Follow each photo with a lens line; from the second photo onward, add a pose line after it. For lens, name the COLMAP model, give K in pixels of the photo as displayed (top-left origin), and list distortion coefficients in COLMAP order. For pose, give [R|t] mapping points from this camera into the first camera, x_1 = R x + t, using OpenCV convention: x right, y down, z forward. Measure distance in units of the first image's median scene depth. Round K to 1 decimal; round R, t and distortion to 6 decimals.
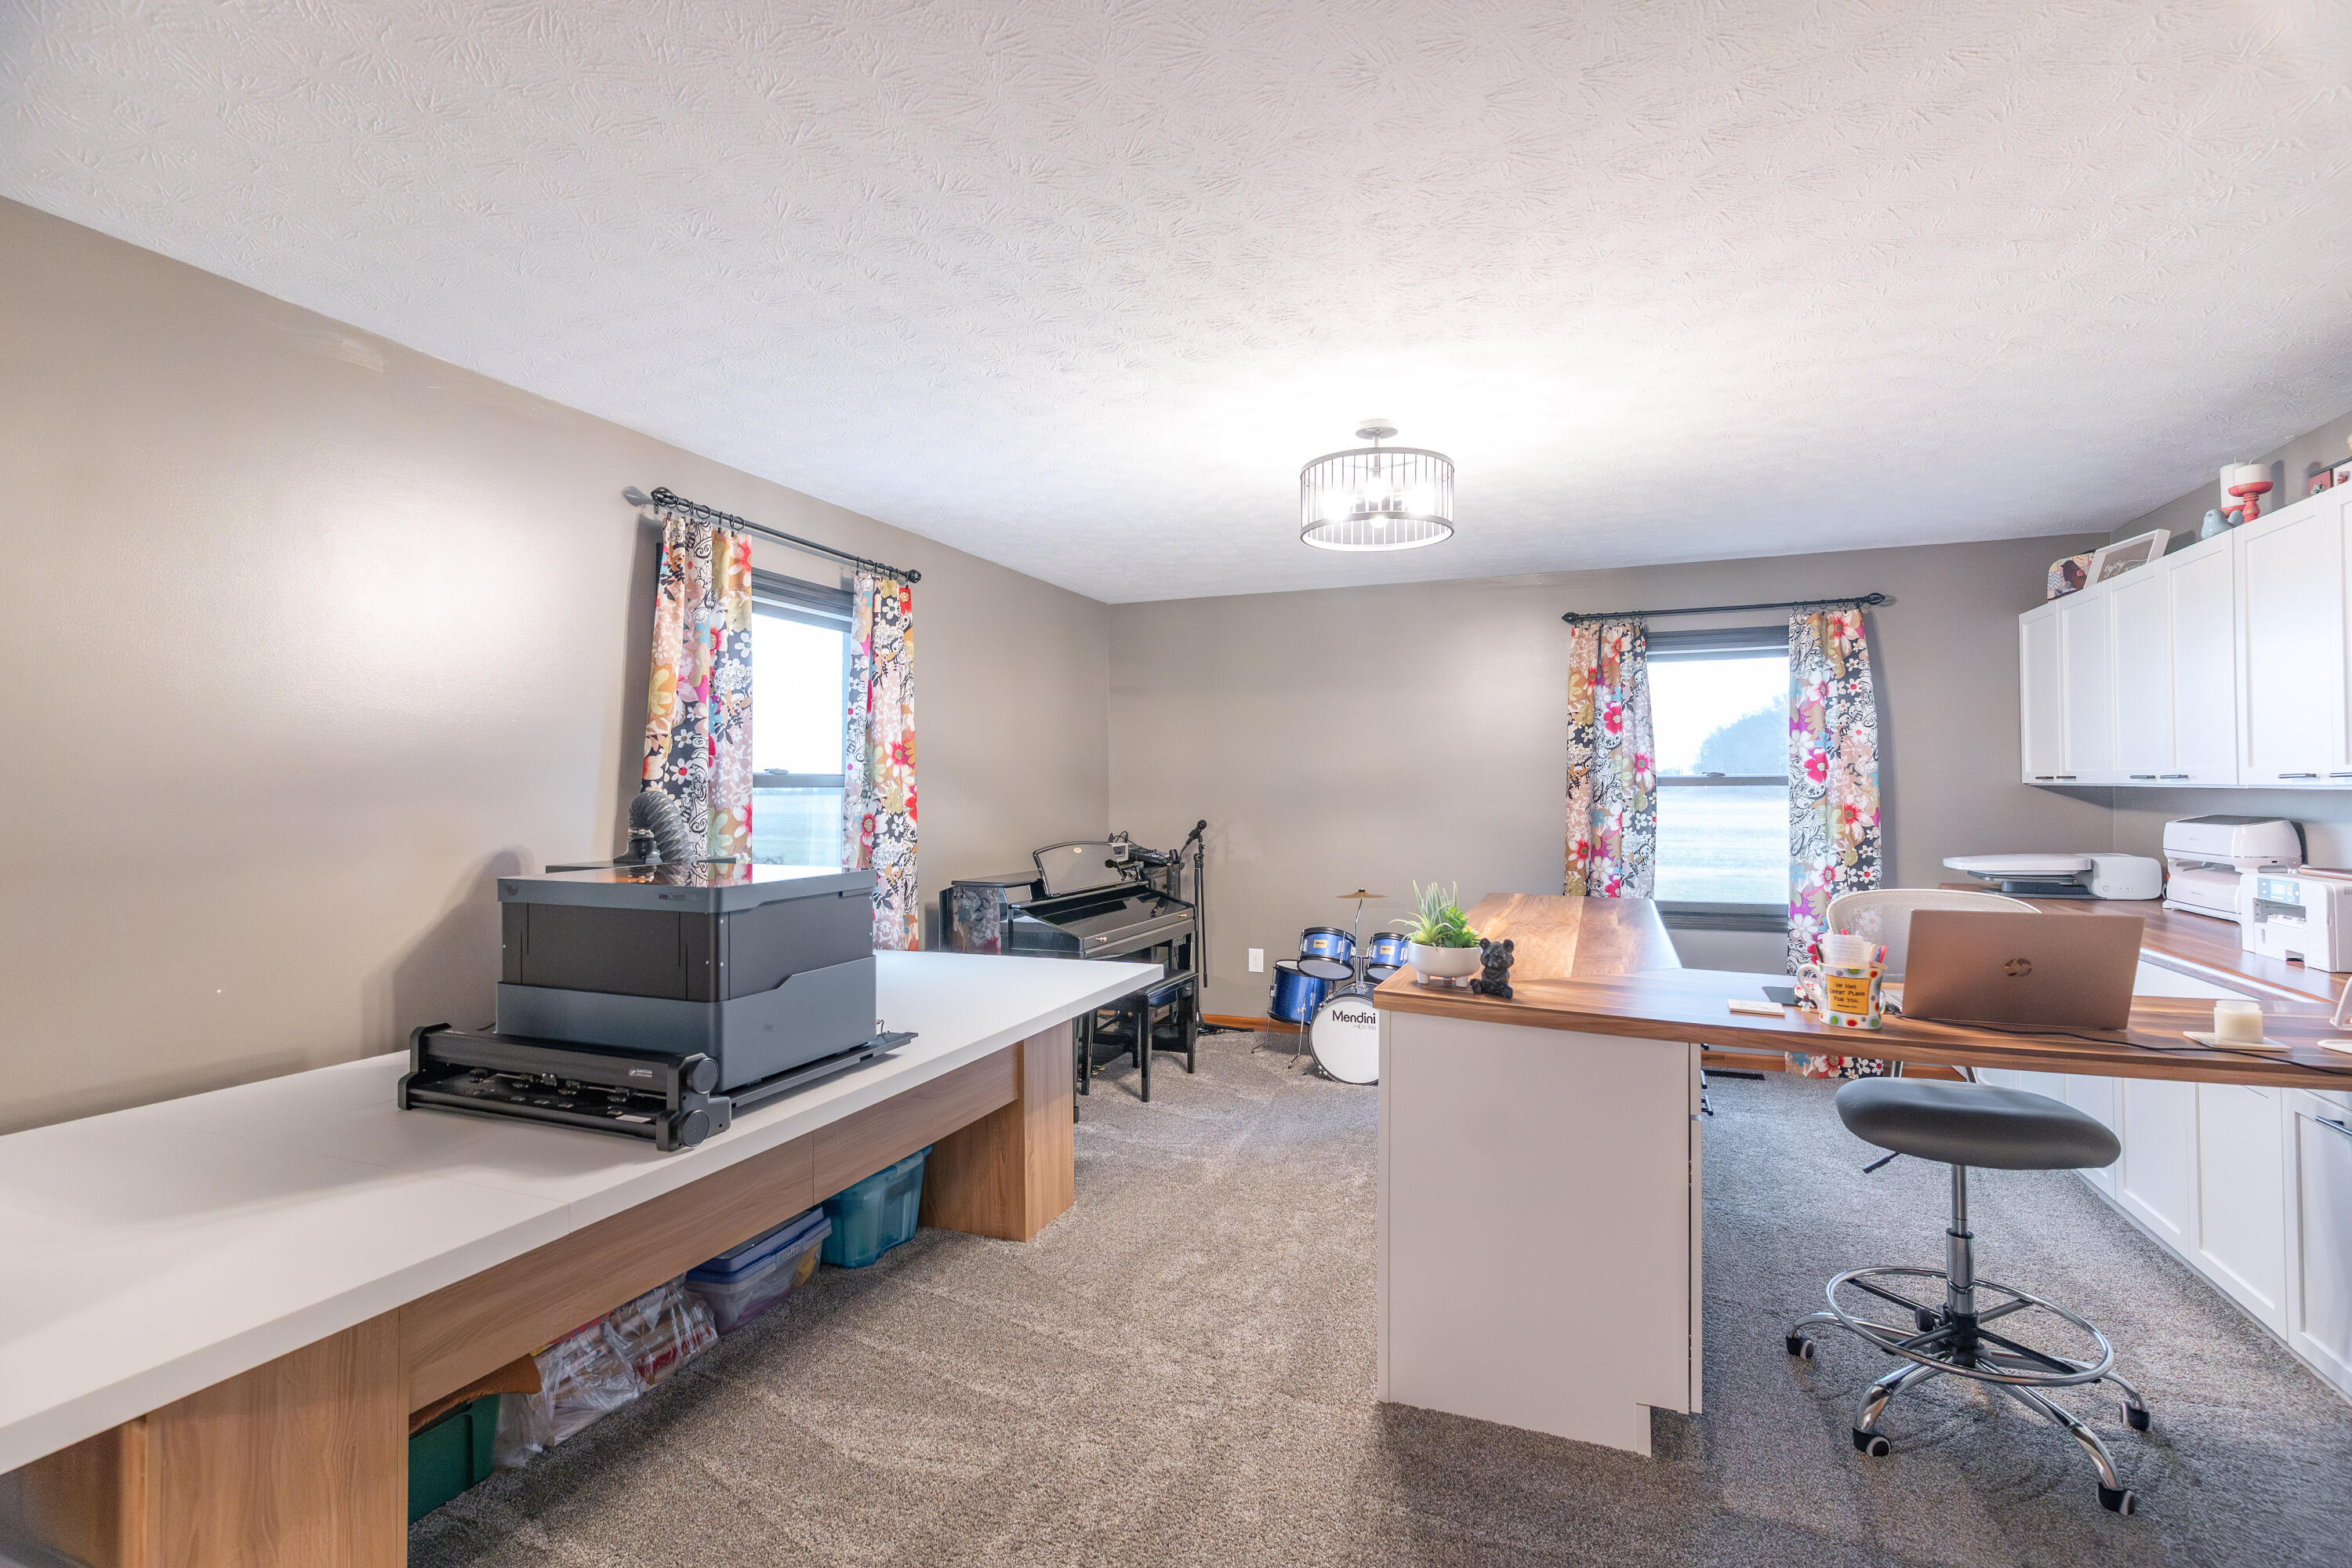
lens RADIAL K [[1132.2, 0, 1170.7], [0, 1132.2, 779.1], [0, 0, 1]] dist [0.002543, -0.000307]
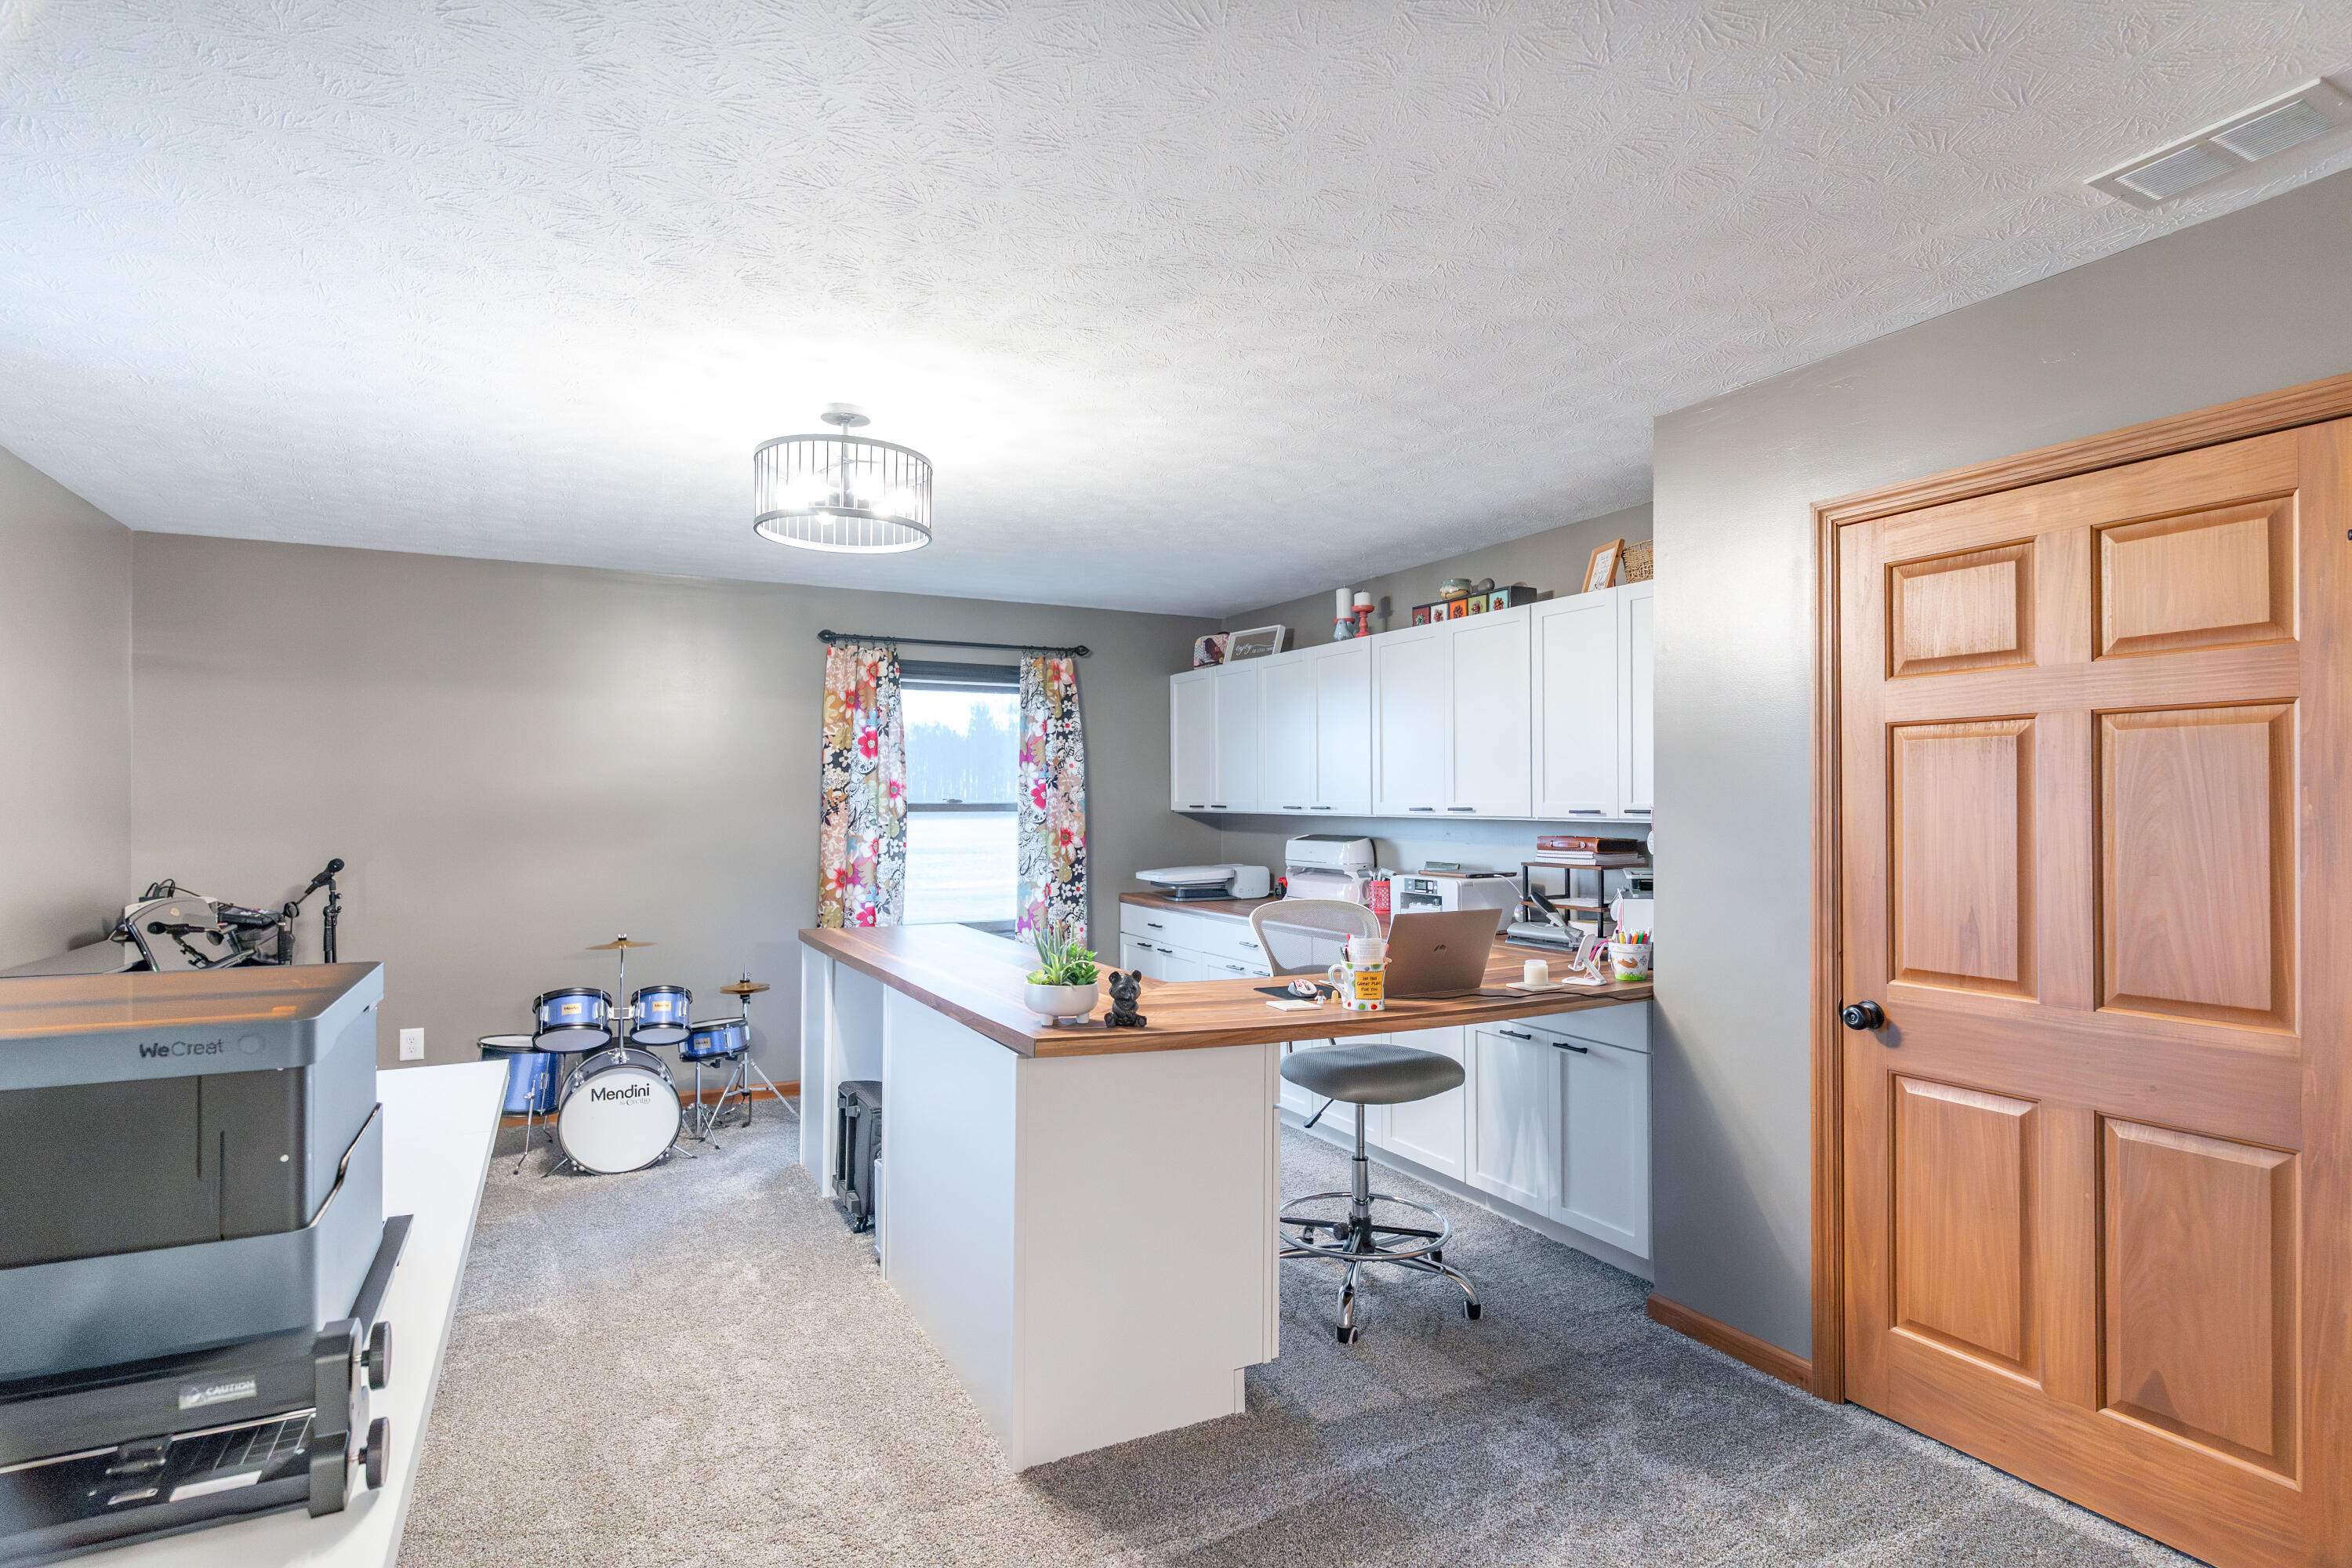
lens RADIAL K [[1198.5, 0, 1183.8], [0, 1198.5, 802.5], [0, 0, 1]] dist [-0.011797, 0.002011]
pose [[0.642487, 0.005663, 0.766276, -0.250977], [-0.009765, 0.999952, 0.000798, -0.006036], [-0.766235, -0.007995, 0.642511, 0.132430]]
